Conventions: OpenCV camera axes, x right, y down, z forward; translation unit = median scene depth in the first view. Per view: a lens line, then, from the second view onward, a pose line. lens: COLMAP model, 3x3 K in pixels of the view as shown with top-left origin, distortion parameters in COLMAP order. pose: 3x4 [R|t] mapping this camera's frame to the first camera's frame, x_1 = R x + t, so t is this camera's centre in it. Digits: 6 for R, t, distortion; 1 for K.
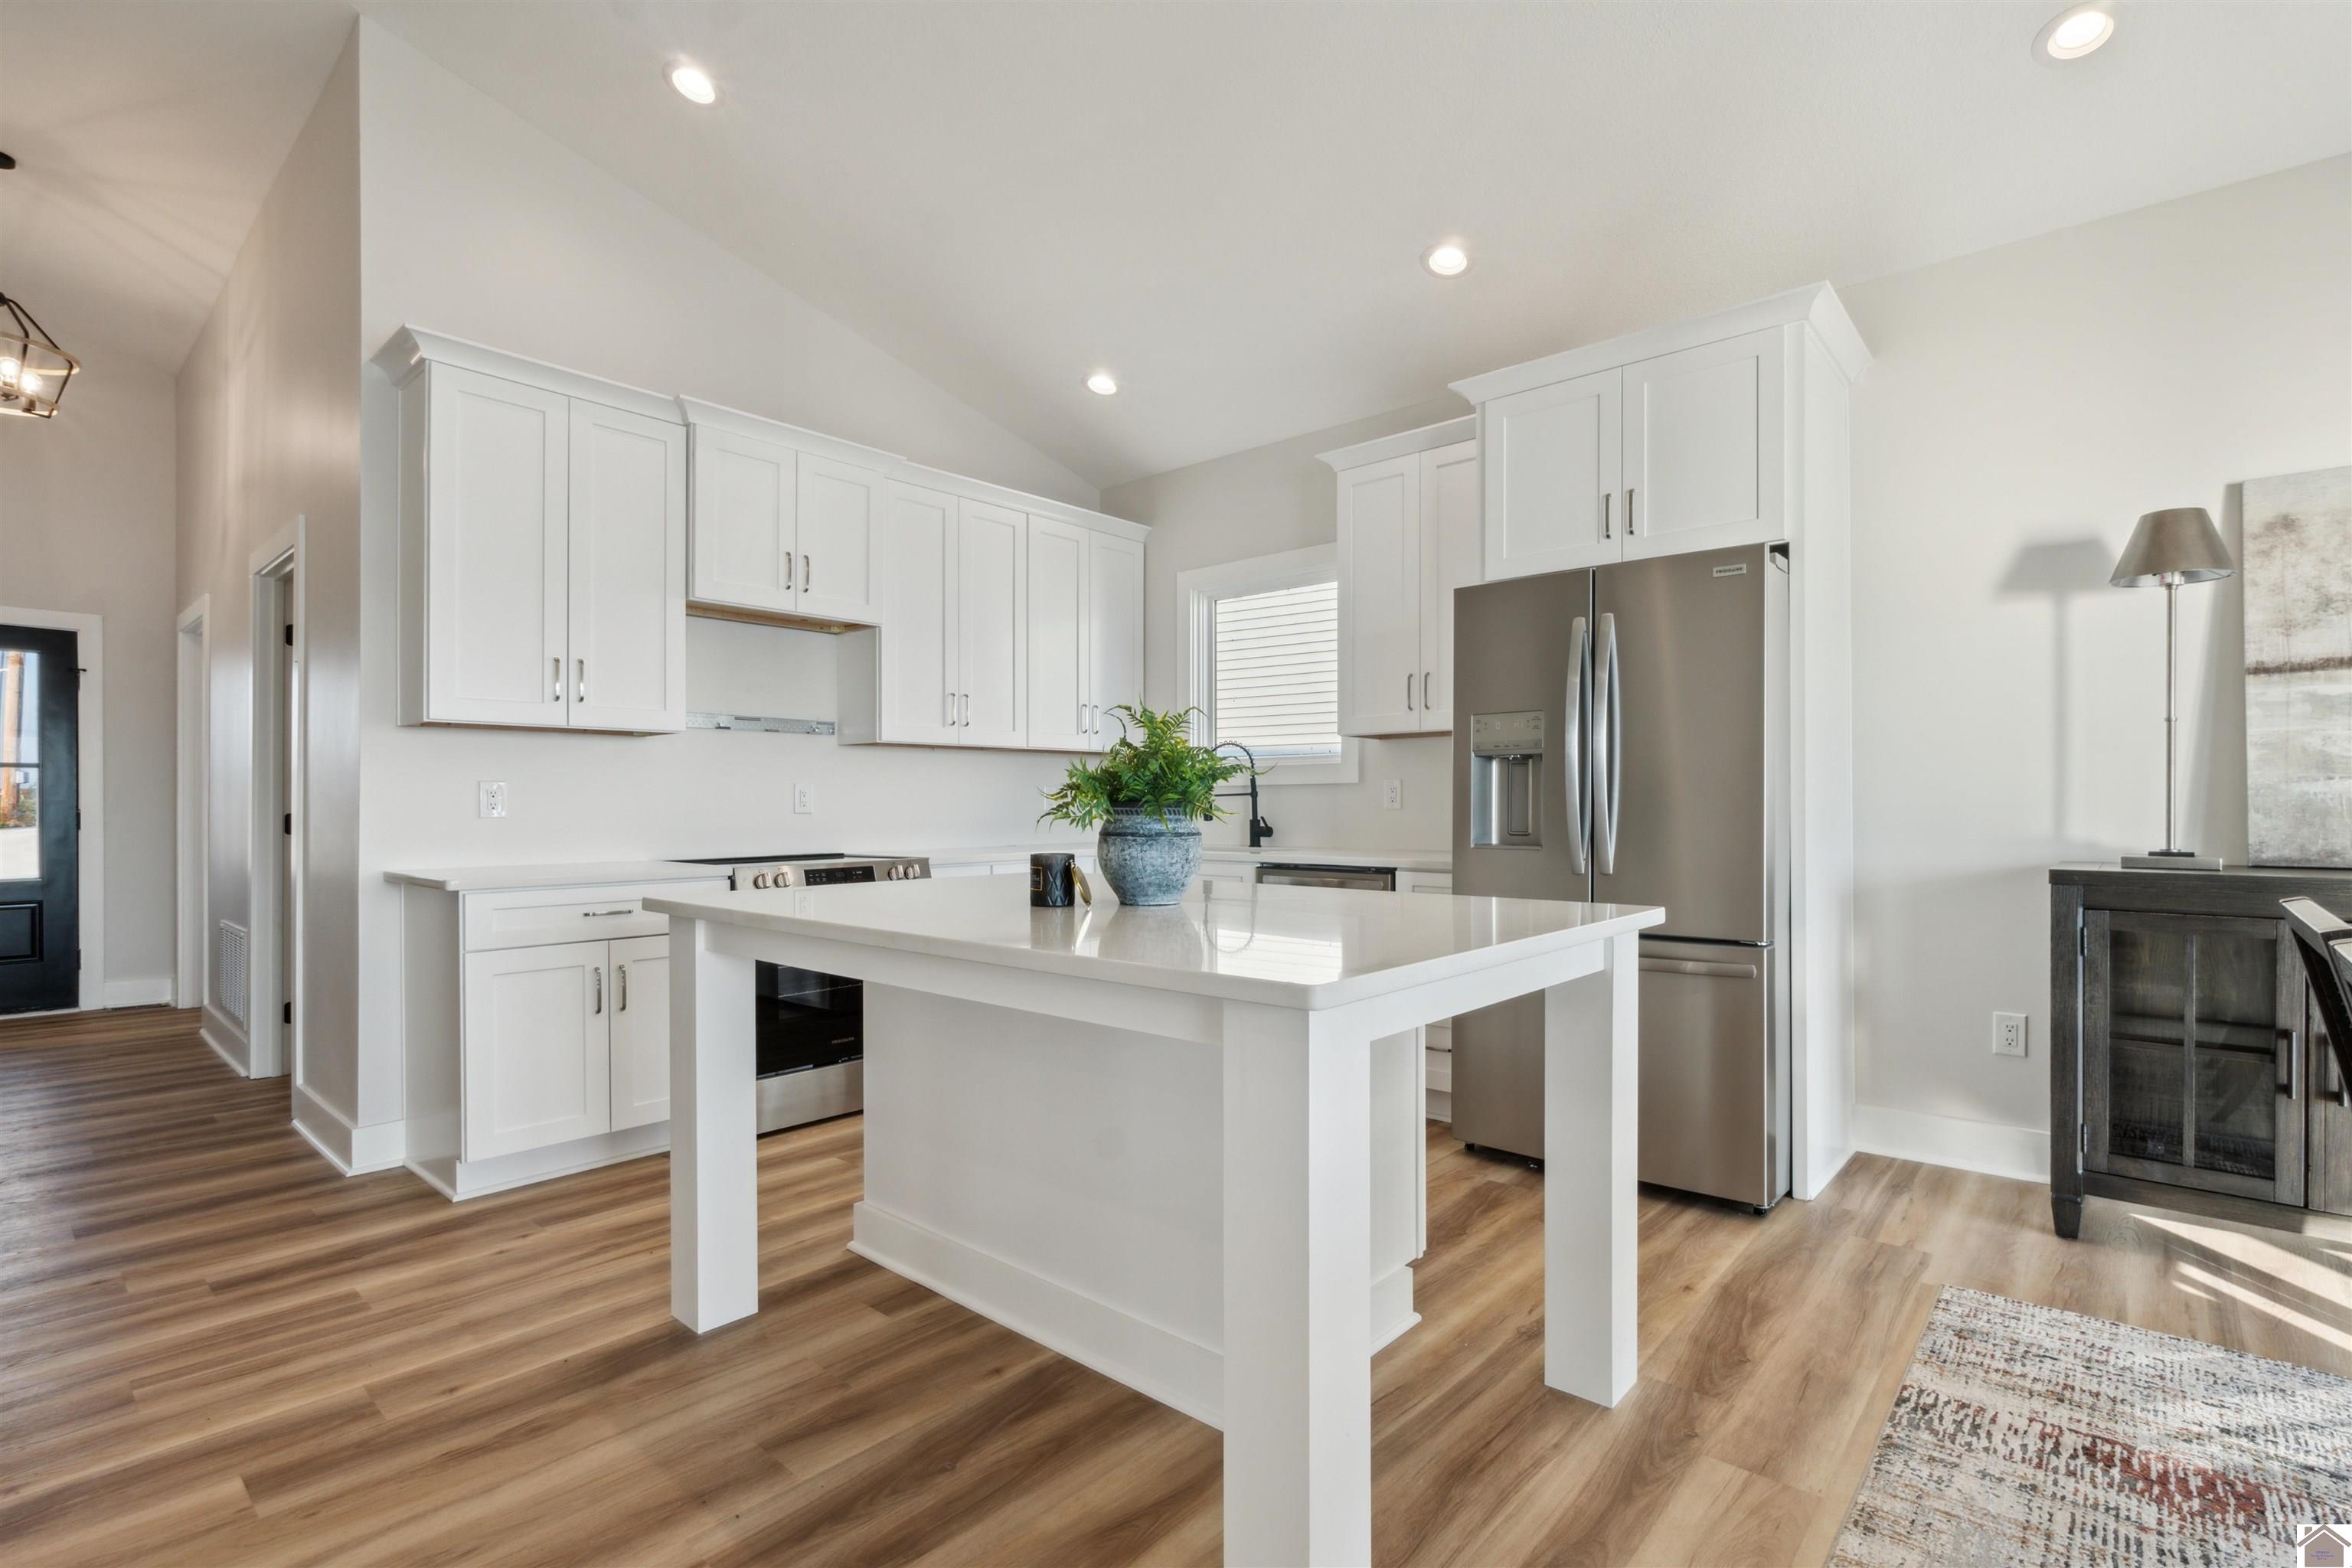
lens RADIAL K [[1090.1, 0, 1208.8], [0, 1090.1, 804.5], [0, 0, 1]] dist [-0.011510, 0.002323]
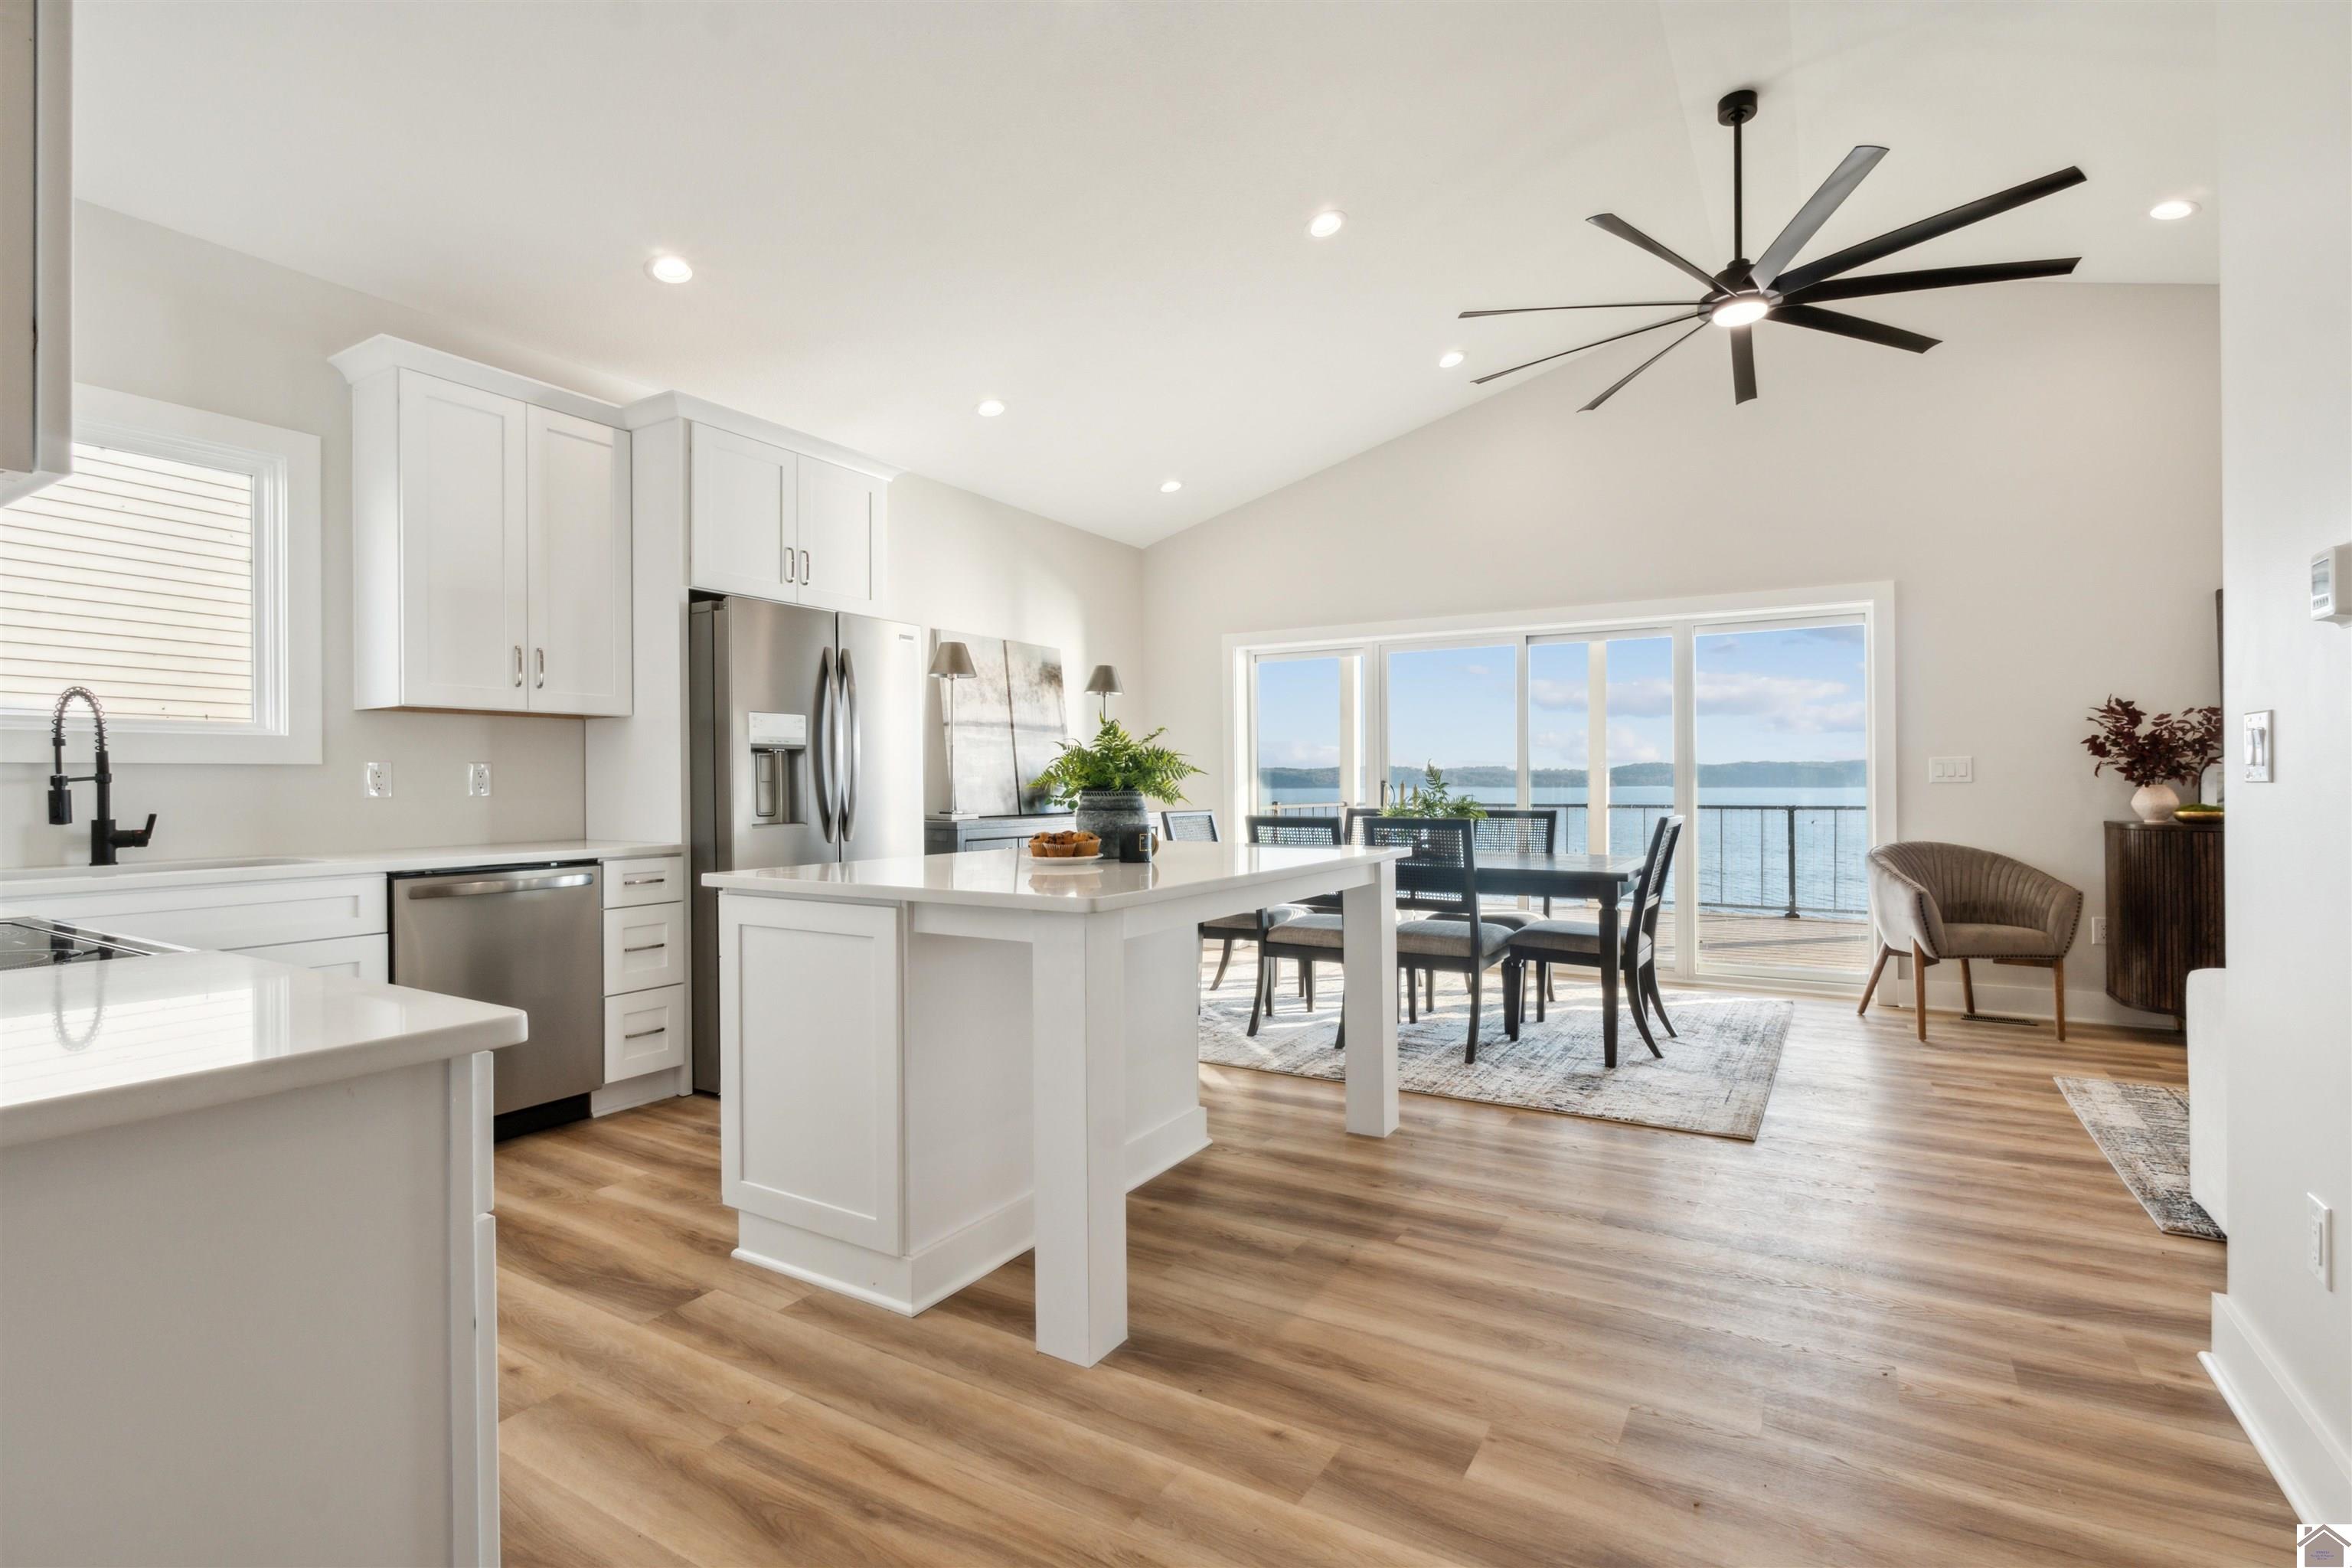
lens RADIAL K [[1090.1, 0, 1197.9], [0, 1090.1, 774.8], [0, 0, 1]] dist [-0.011510, 0.002323]
pose [[-0.175640, 0.011289, 0.984390, -1.188257], [0.007856, 0.999918, -0.010066, -0.000777], [-0.984423, 0.005966, -0.175714, 0.914140]]
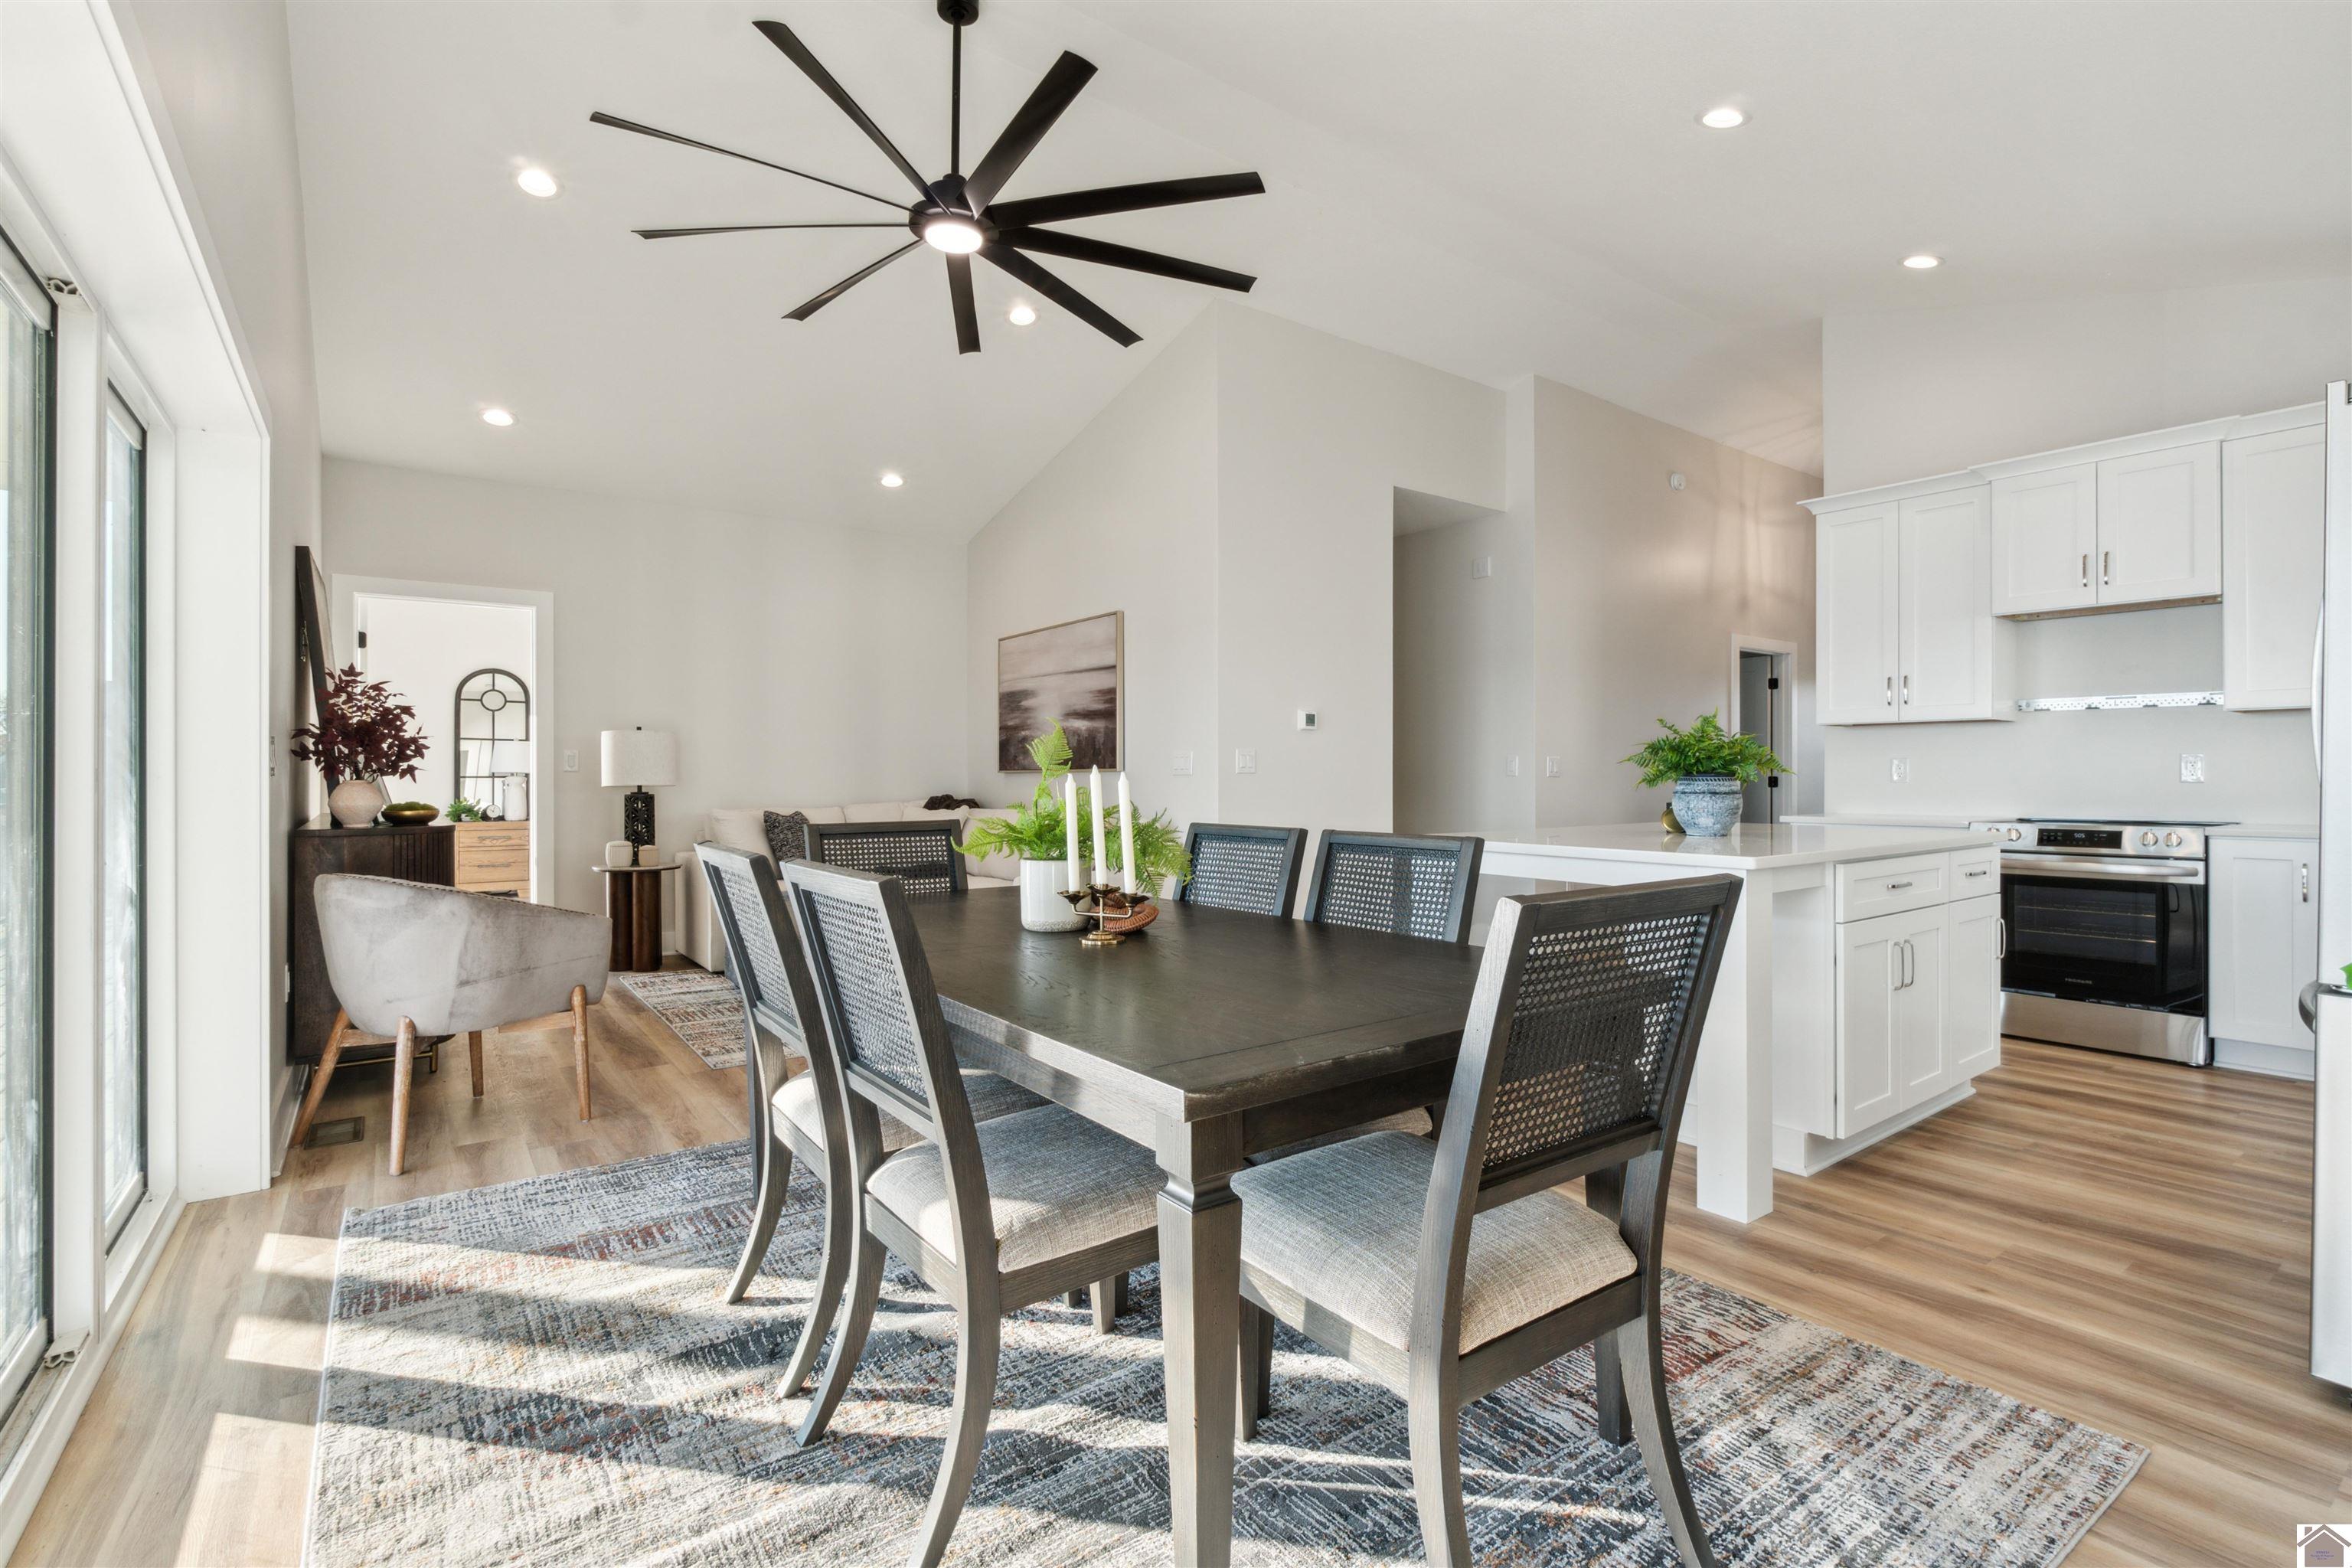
lens RADIAL K [[1090.1, 0, 1184.9], [0, 1090.1, 780.7], [0, 0, 1]] dist [-0.011510, 0.002323]
pose [[-0.227127, 0.012300, -0.973787, 1.370265], [-0.001031, 0.999917, 0.012870, -0.010297], [0.973864, 0.003927, -0.227096, 0.487897]]
